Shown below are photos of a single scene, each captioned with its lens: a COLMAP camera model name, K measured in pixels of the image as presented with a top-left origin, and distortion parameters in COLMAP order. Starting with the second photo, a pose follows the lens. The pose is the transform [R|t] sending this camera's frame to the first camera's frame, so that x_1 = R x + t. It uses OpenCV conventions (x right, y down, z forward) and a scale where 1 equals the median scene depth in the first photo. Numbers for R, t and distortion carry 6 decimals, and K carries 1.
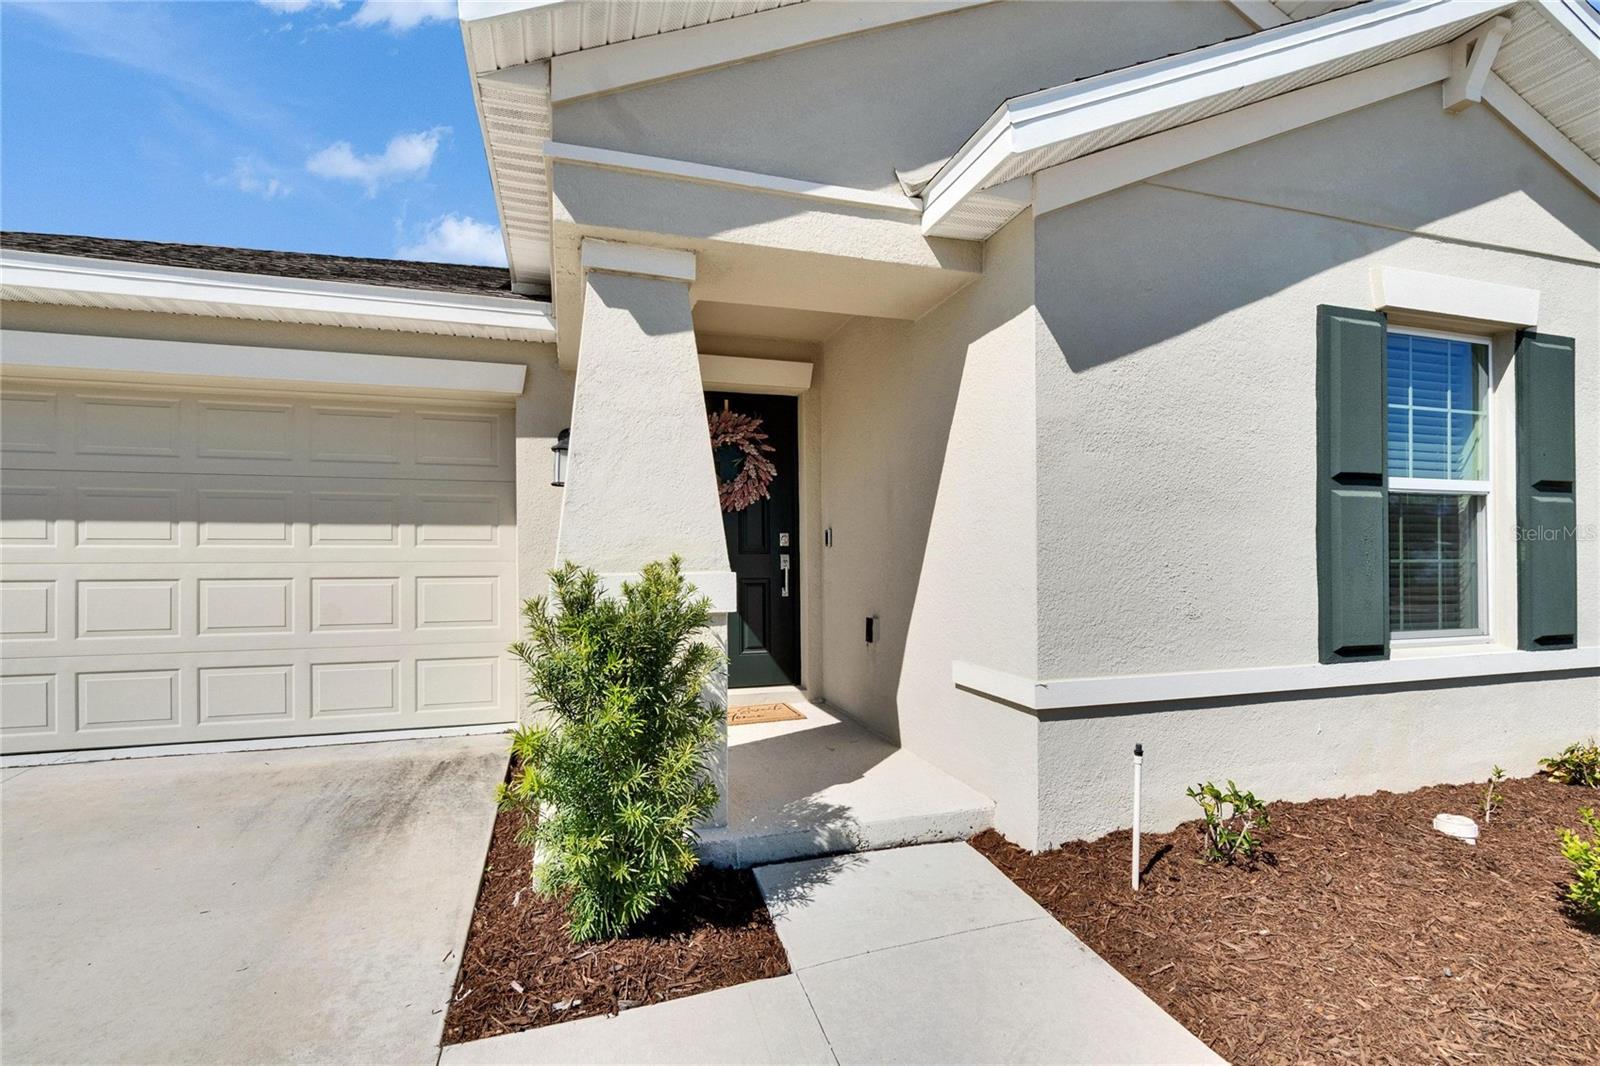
lens RADIAL K [[709.4, 0, 768.3], [0, 709.4, 557.2], [0, 0, 1]] dist [-0.007548, 0.003678]
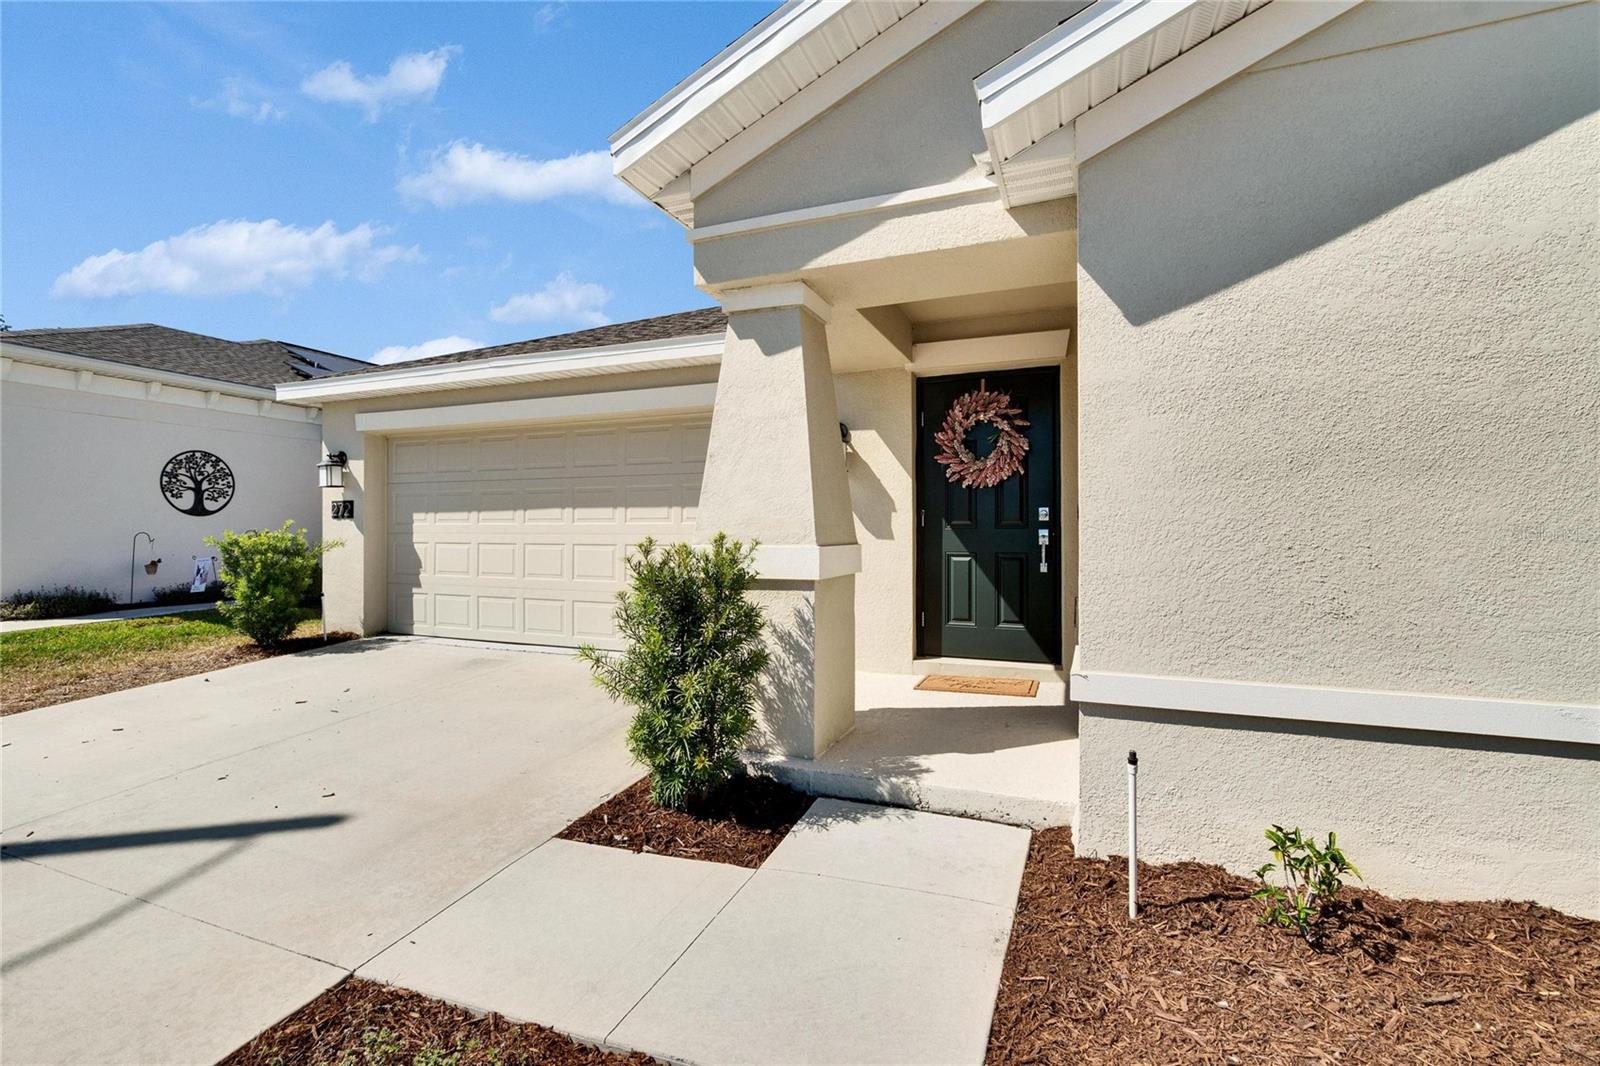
lens RADIAL K [[709.4, 0, 807.8], [0, 709.4, 527.7], [0, 0, 1]] dist [-0.007548, 0.003678]
pose [[0.787179, 0.001879, -0.616721, 0.629339], [-0.002301, 0.999997, 0.000111, -0.009386], [0.616720, 0.001332, 0.787182, 0.054105]]
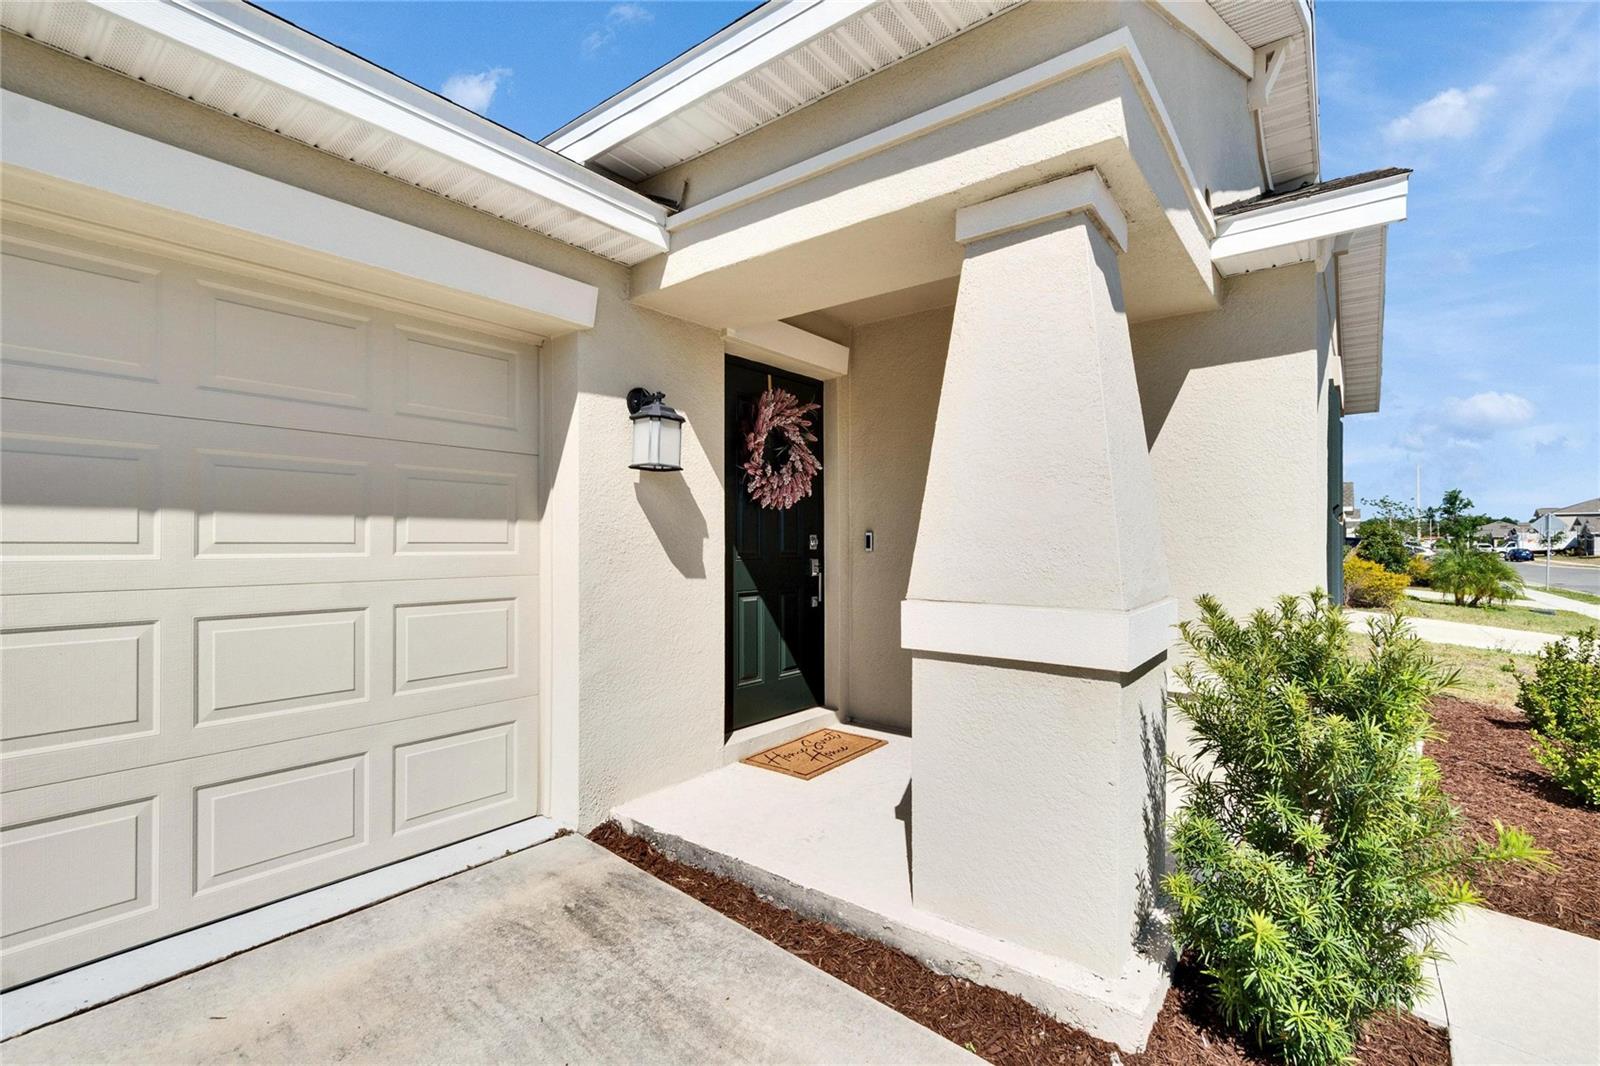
lens RADIAL K [[709.4, 0, 788.2], [0, 709.4, 541.4], [0, 0, 1]] dist [-0.007548, 0.003678]
pose [[0.824883, 0.006101, 0.565271, -0.855429], [-0.004194, 0.999980, -0.004671, -0.037199], [-0.565288, 0.001482, 0.824892, 0.501175]]
